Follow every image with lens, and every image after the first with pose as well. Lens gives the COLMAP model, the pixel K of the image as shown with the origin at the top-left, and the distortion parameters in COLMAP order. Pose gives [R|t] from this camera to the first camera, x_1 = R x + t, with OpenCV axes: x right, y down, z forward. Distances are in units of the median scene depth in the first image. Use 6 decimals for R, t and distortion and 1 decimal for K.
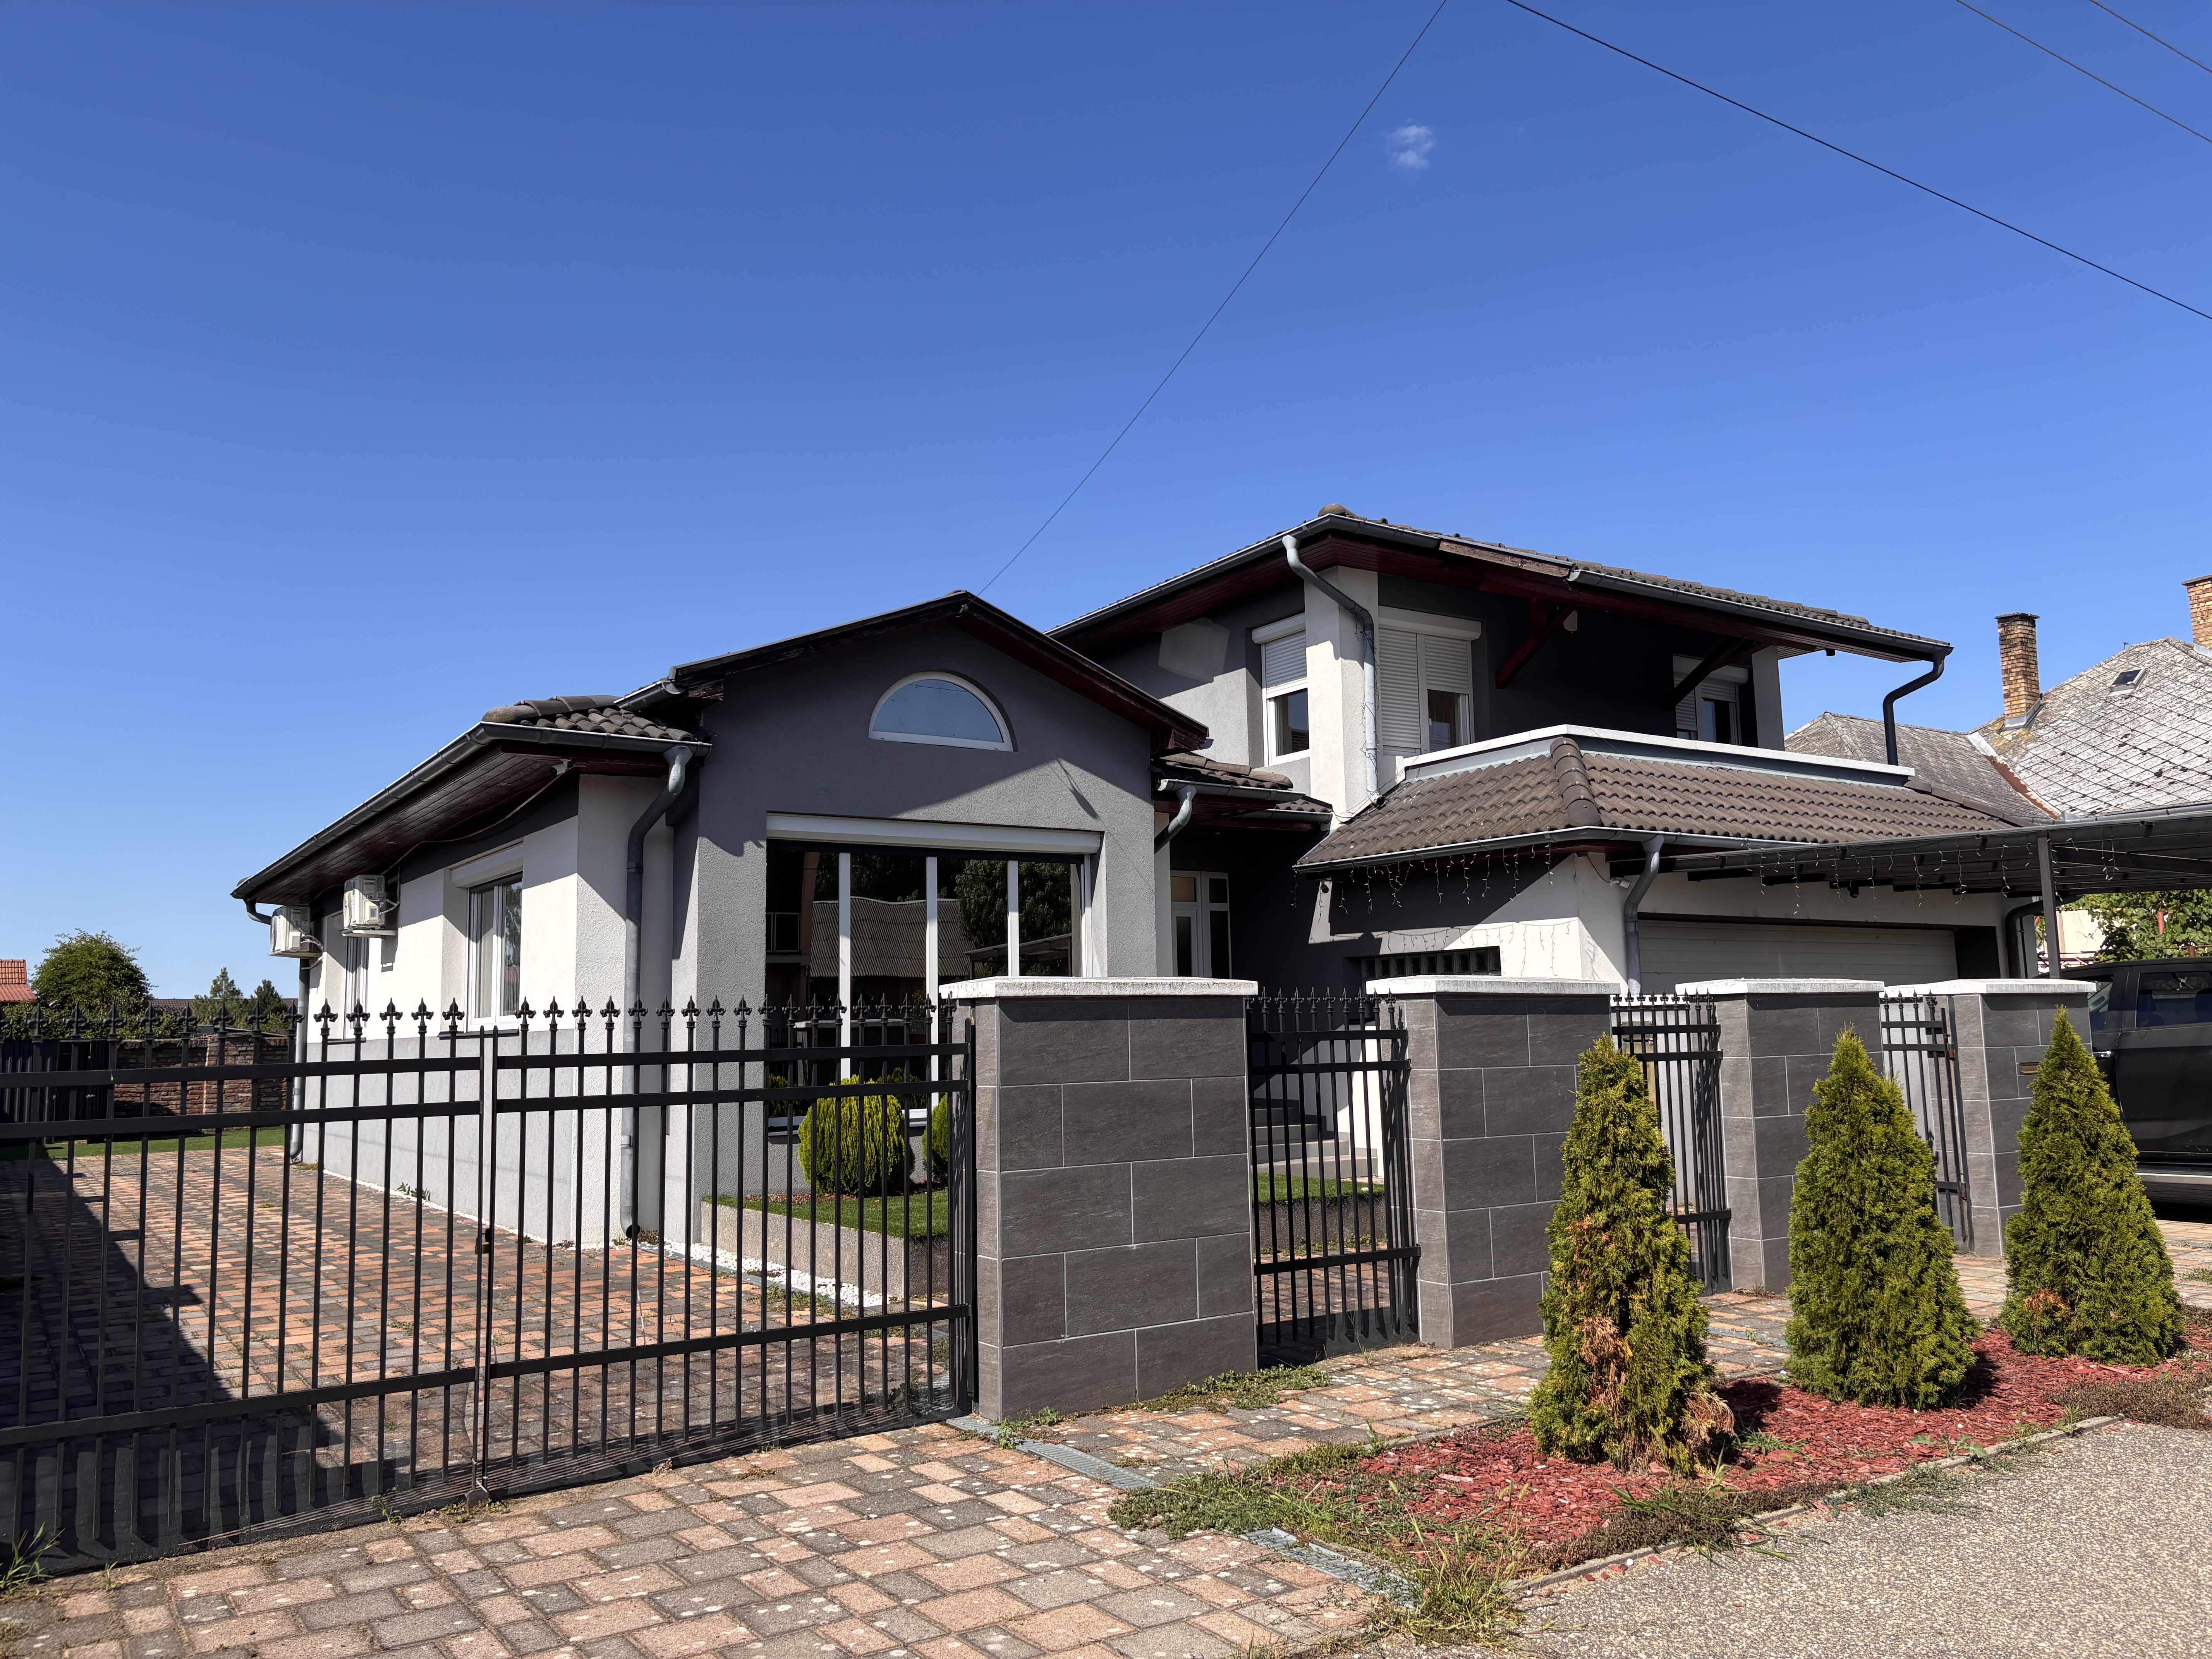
lens RADIAL K [[1672.4, 0, 1104.5], [0, 1672.4, 818.8], [0, 0, 1]] dist [0.040426, -0.042785]
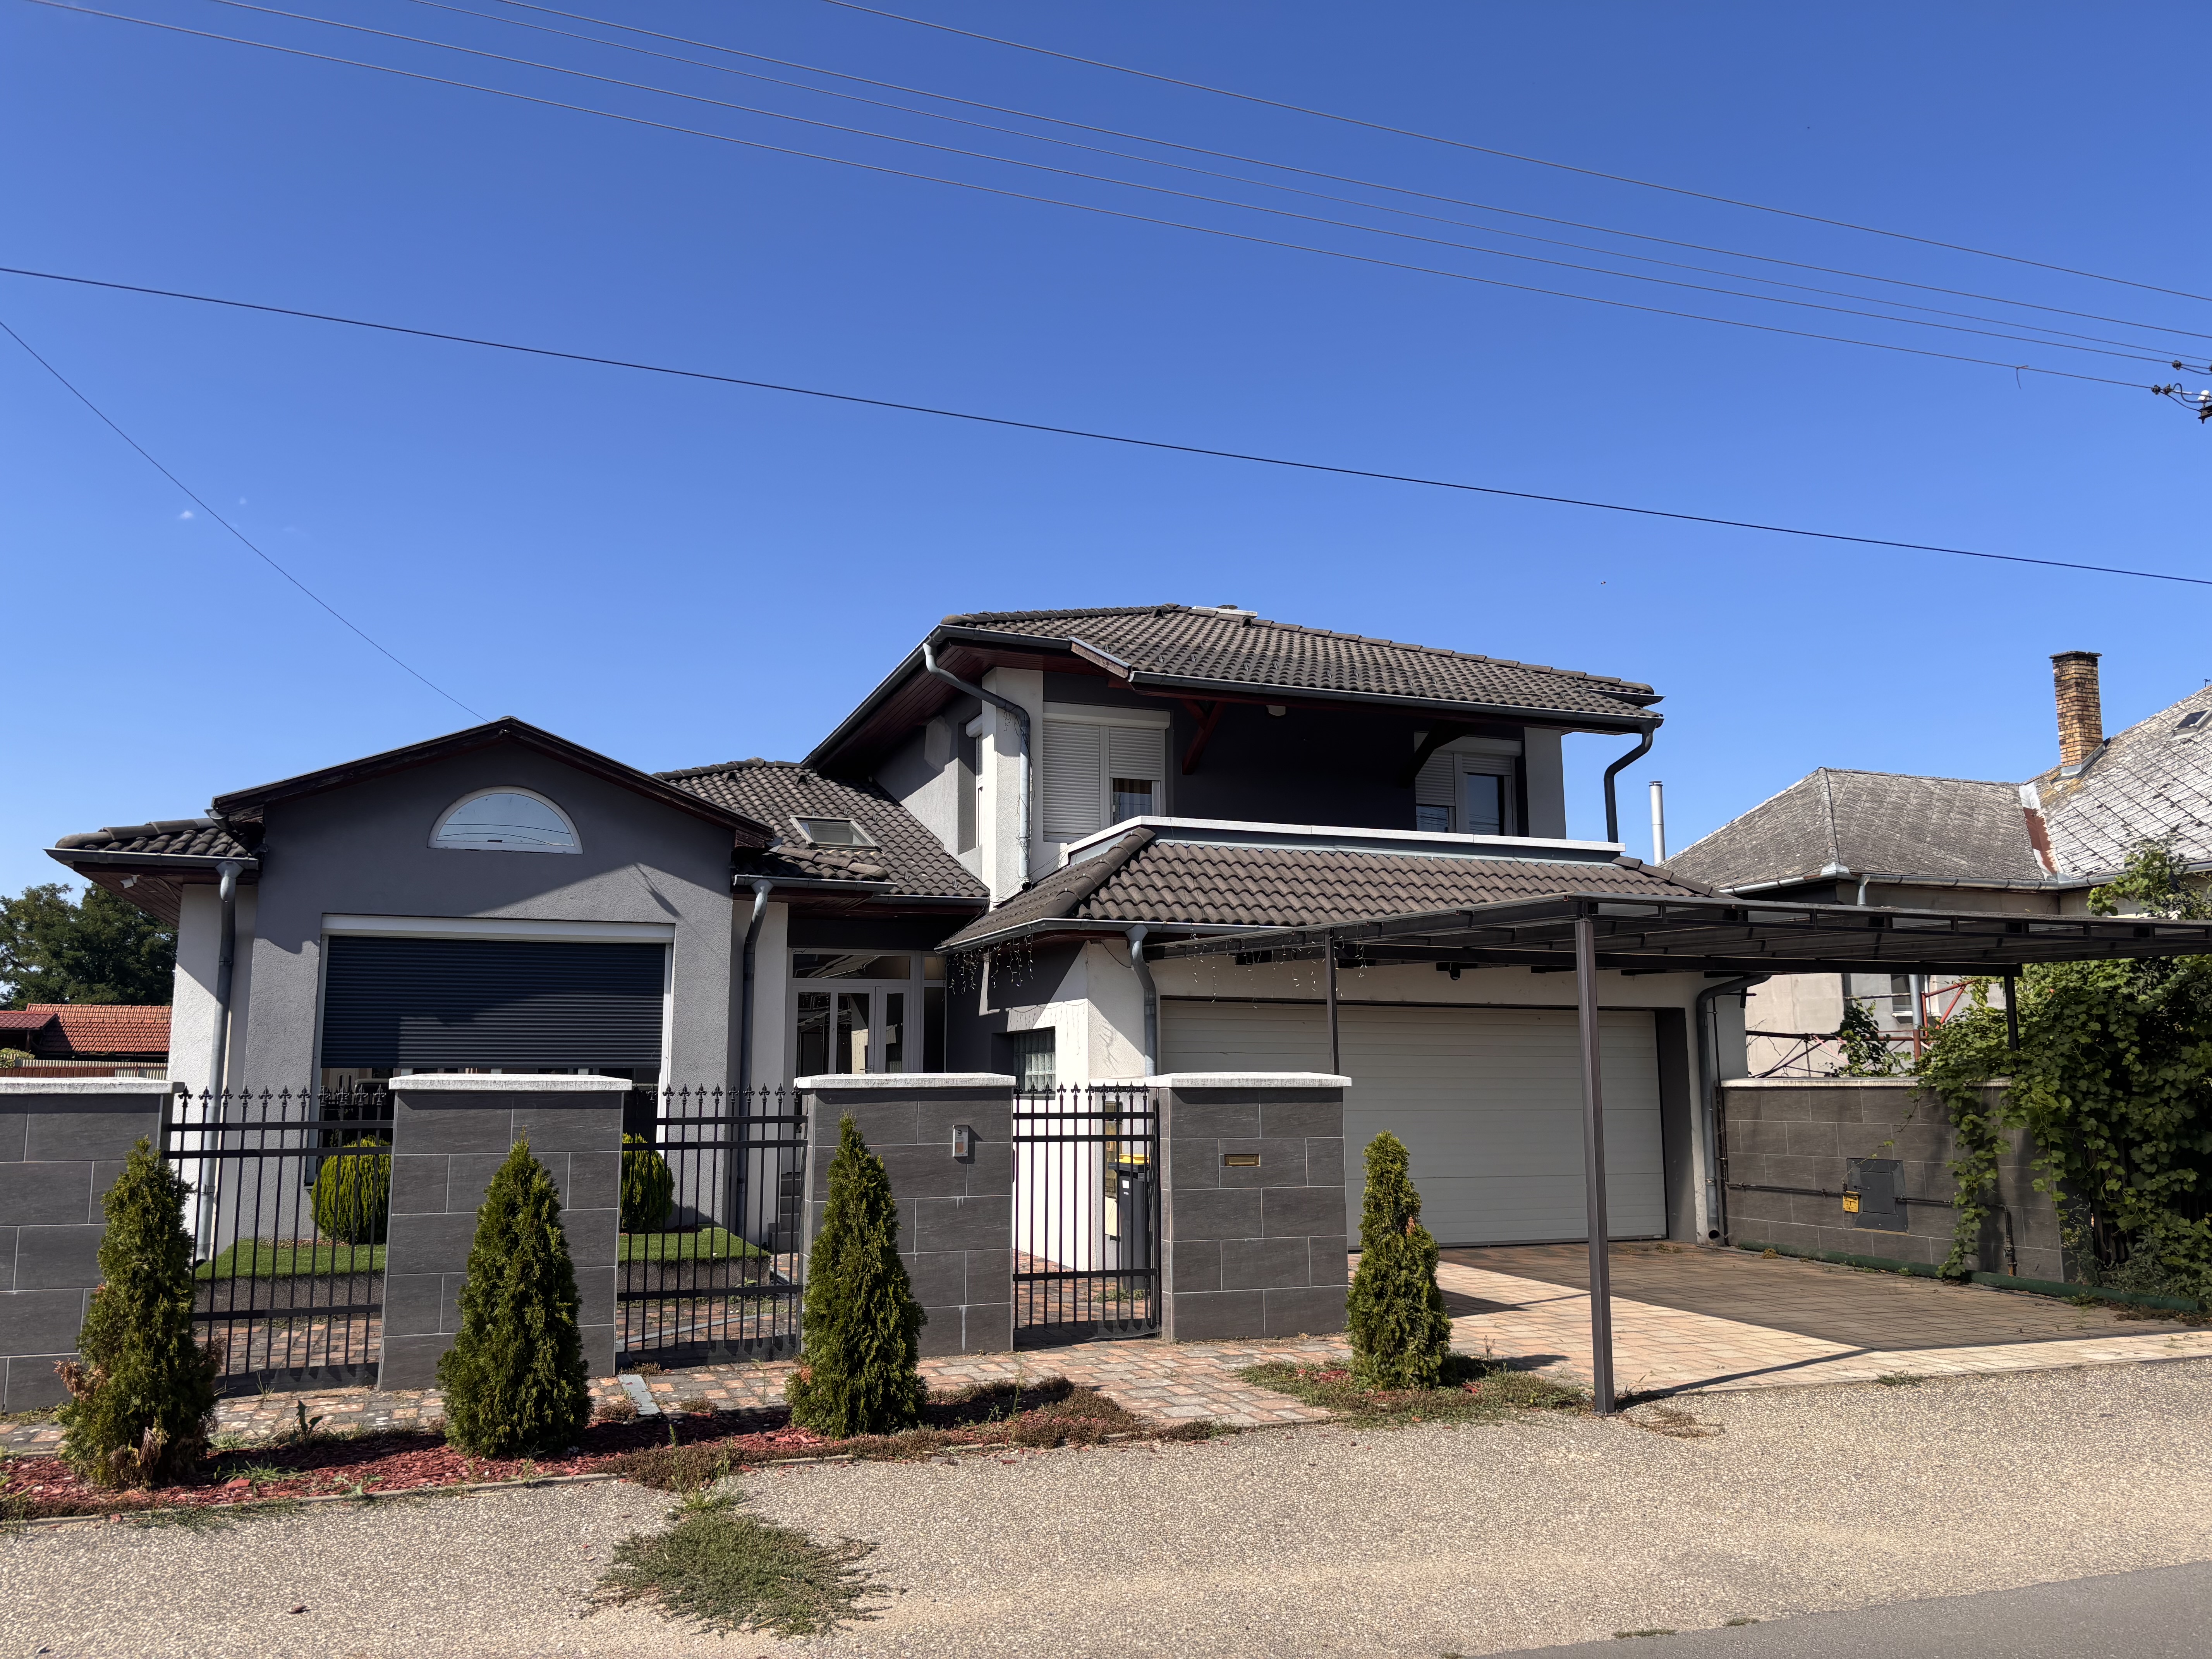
lens RADIAL K [[1672.4, 0, 1106.7], [0, 1672.4, 823.1], [0, 0, 1]] dist [0.040426, -0.042785]
pose [[0.974424, -0.017462, -0.224038, 0.467070], [0.012200, 0.999617, -0.024849, -0.024474], [0.224386, 0.021480, 0.974264, -0.028273]]
